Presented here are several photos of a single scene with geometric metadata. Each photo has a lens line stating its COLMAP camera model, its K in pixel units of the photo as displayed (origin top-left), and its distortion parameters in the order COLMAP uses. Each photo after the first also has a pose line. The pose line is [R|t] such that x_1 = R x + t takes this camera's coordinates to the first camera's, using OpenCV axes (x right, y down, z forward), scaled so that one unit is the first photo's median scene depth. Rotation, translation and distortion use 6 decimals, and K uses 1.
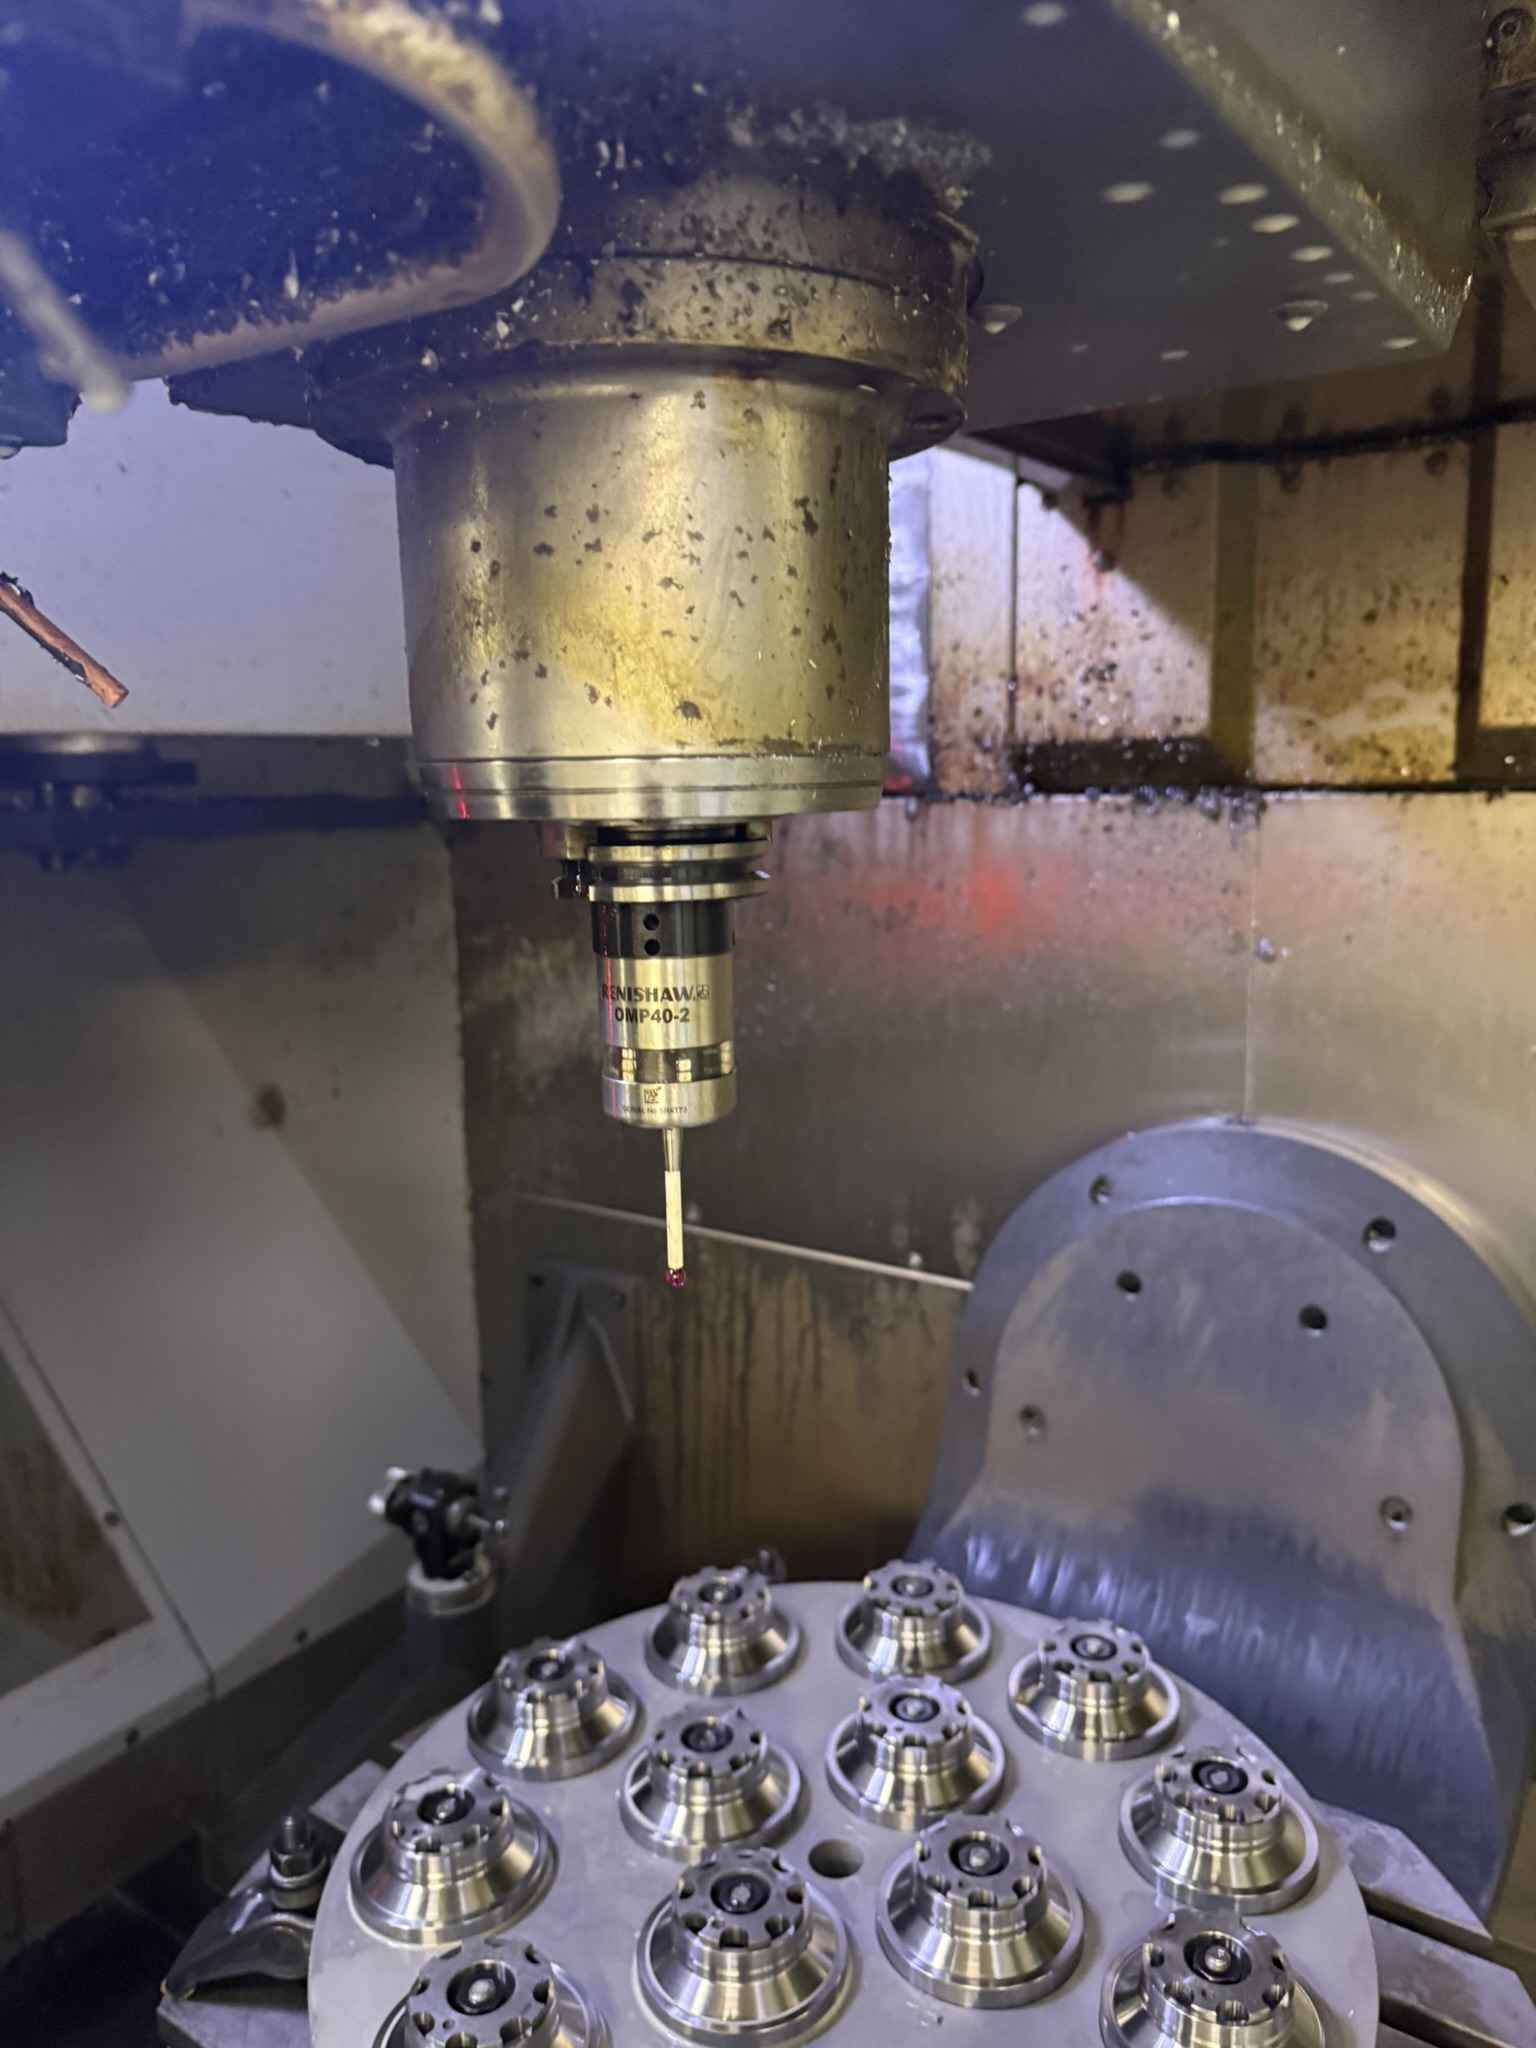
lens RADIAL K [[1438.6, 0, 775.0], [0, 1438.6, 1070.5], [0, 0, 1]] dist [0.164349, -0.396350]
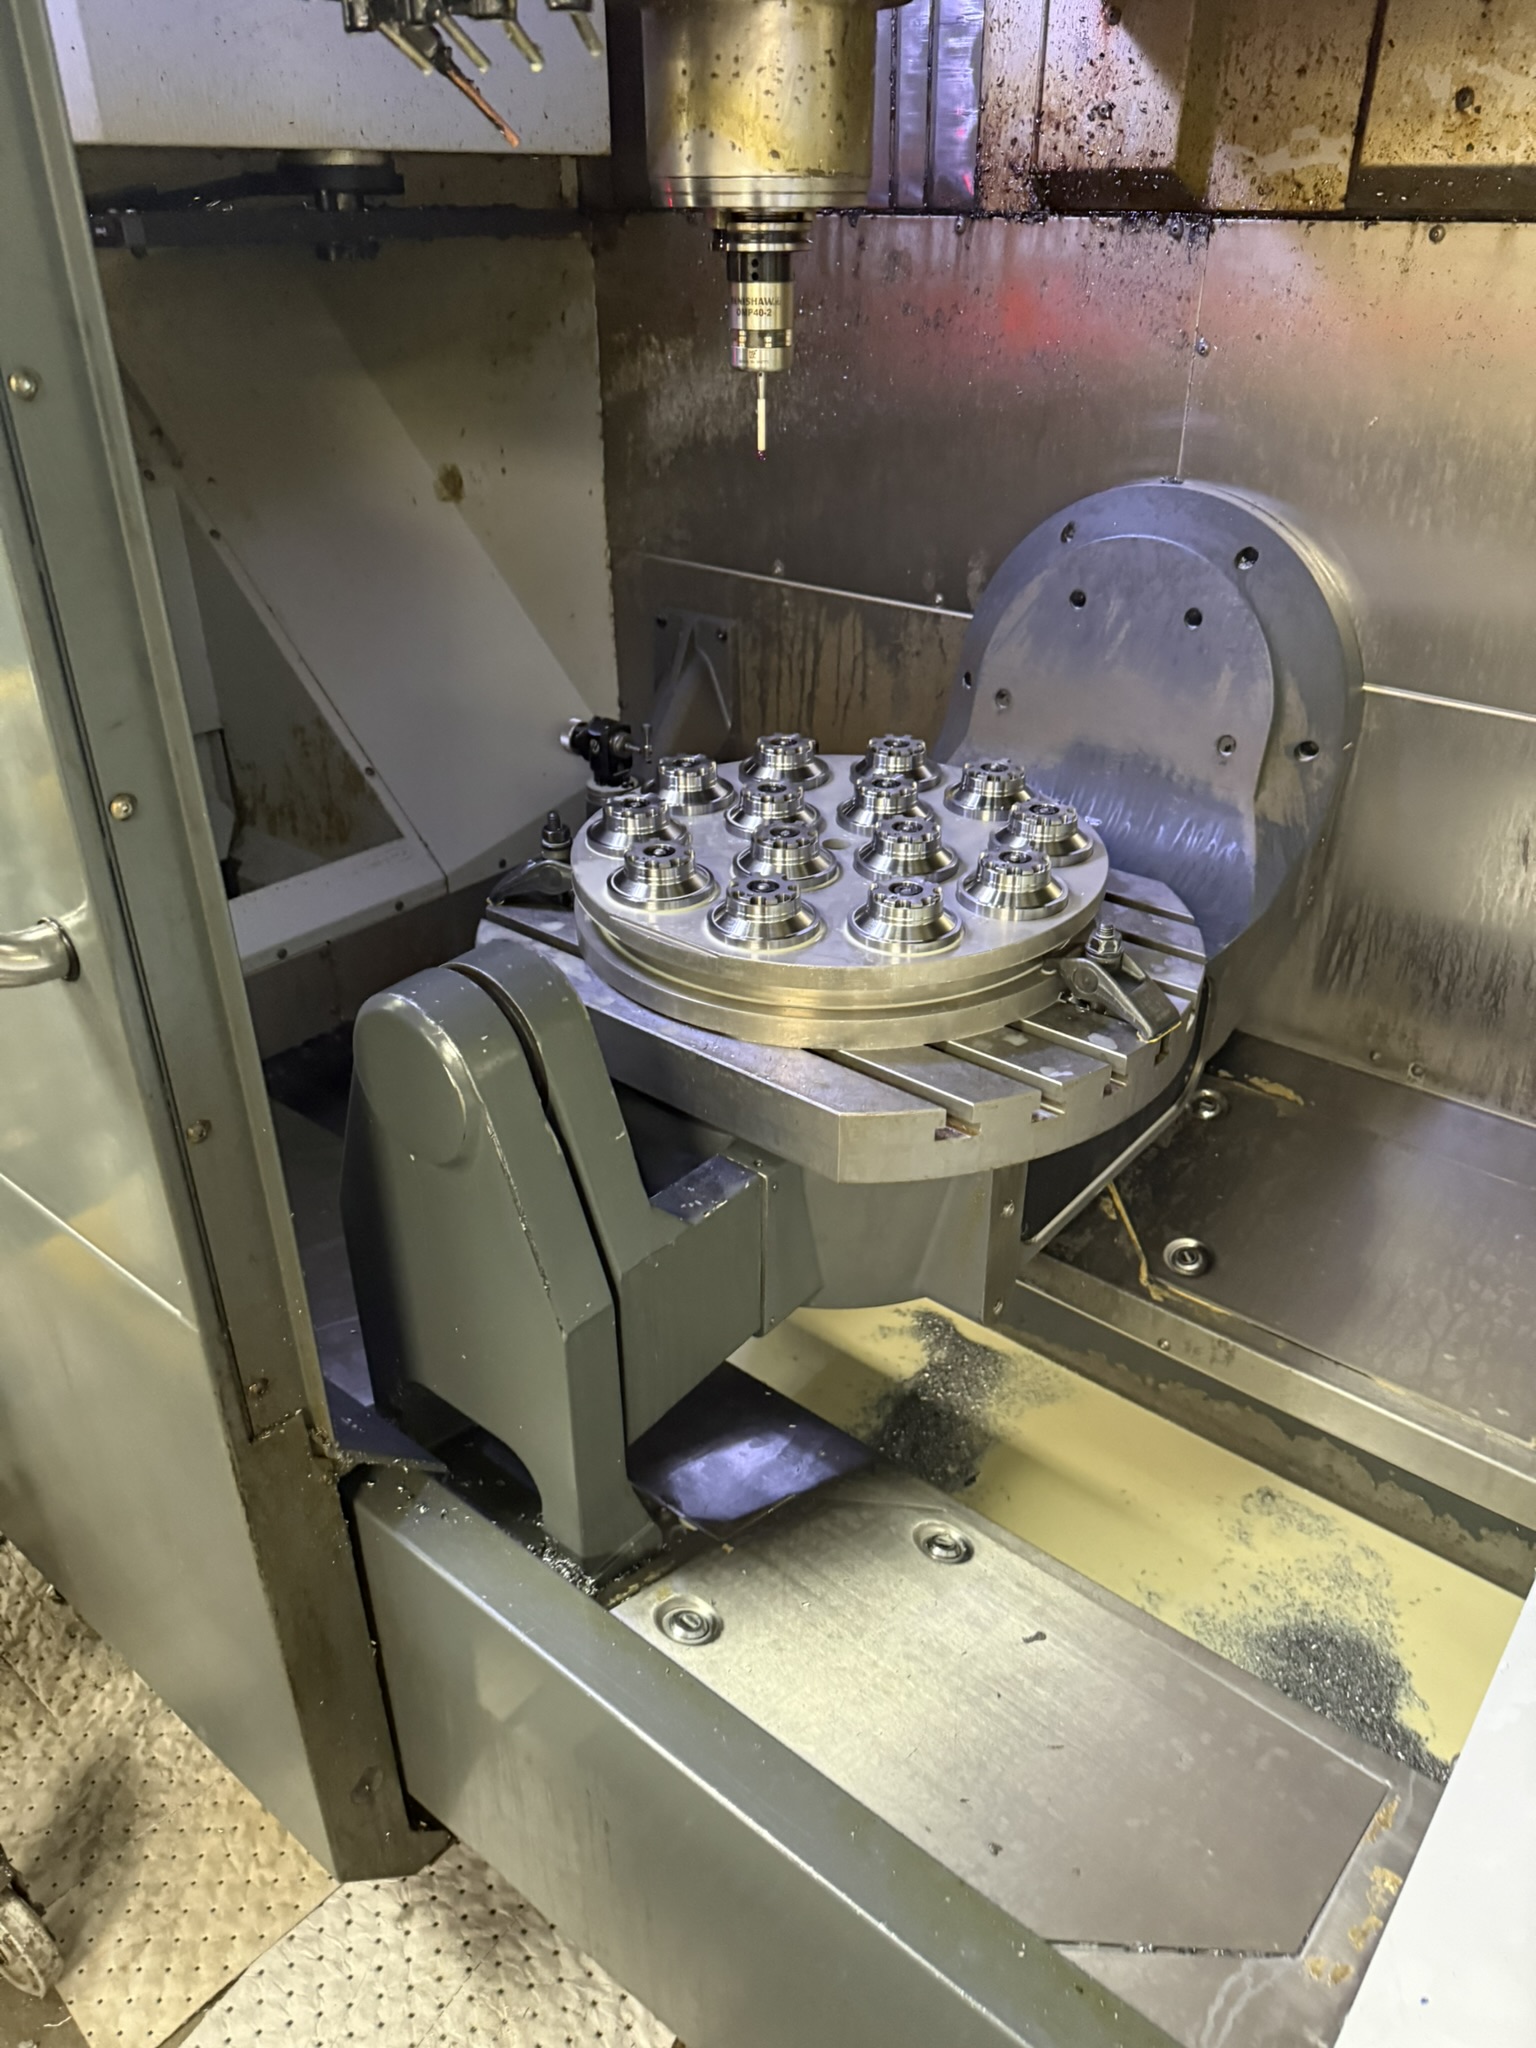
lens RADIAL K [[1444.1, 0, 768.0], [0, 1444.1, 1024.0], [0, 0, 1]] dist [0.037431, -0.053189]
pose [[0.996815, 0.054463, -0.058250, 0.045250], [-0.033692, 0.949686, 0.311388, 0.111567], [0.072279, -0.308433, 0.948496, -0.522920]]
